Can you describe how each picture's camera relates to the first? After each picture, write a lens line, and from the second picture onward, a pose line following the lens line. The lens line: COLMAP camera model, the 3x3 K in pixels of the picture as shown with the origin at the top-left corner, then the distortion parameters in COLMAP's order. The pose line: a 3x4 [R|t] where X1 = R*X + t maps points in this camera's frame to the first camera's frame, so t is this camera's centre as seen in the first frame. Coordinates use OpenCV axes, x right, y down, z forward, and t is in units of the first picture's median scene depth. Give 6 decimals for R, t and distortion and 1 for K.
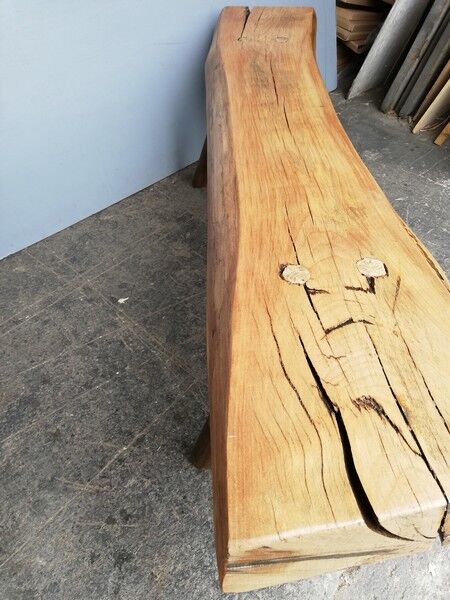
lens RADIAL K [[446.5, 0, 221.6], [0, 446.5, 300.5], [0, 0, 1]] dist [0.048975, -0.071504]
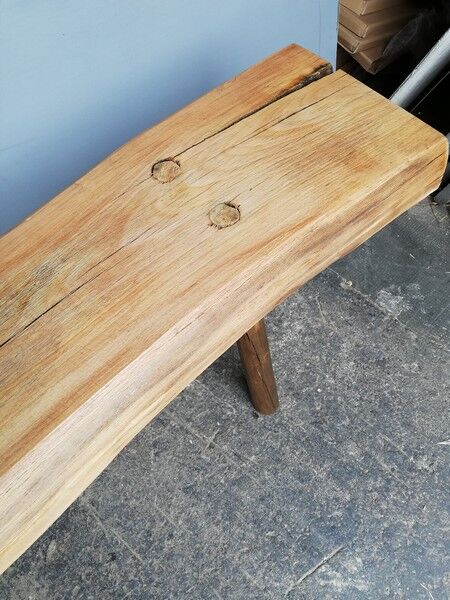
lens RADIAL K [[446.5, 0, 226.9], [0, 446.5, 300.2], [0, 0, 1]] dist [0.048975, -0.071504]
pose [[0.997856, -0.018824, 0.062687, 0.123837], [0.006230, 0.980718, 0.195330, -0.654962], [-0.065155, -0.194520, 0.978732, 0.655703]]
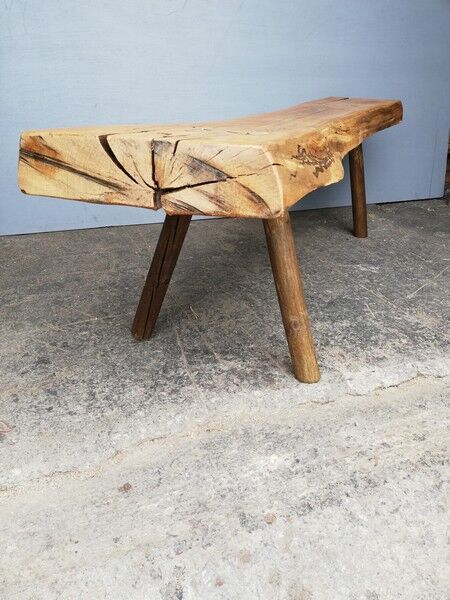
lens RADIAL K [[446.5, 0, 224.2], [0, 446.5, 306.1], [0, 0, 1]] dist [0.048975, -0.071504]
pose [[0.900864, 0.247879, -0.356370, 0.429810], [-0.345901, 0.905915, -0.244276, 0.383652], [0.262290, 0.343328, 0.901848, -0.026258]]
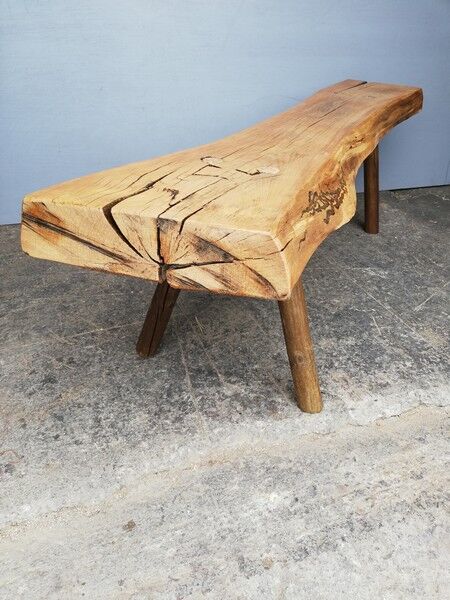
lens RADIAL K [[446.5, 0, 223.9], [0, 446.5, 305.1], [0, 0, 1]] dist [0.048975, -0.071504]
pose [[0.889286, 0.303461, -0.342173, 0.393789], [-0.370155, 0.916980, -0.148770, 0.262794], [0.268620, 0.258956, 0.927785, -0.061934]]
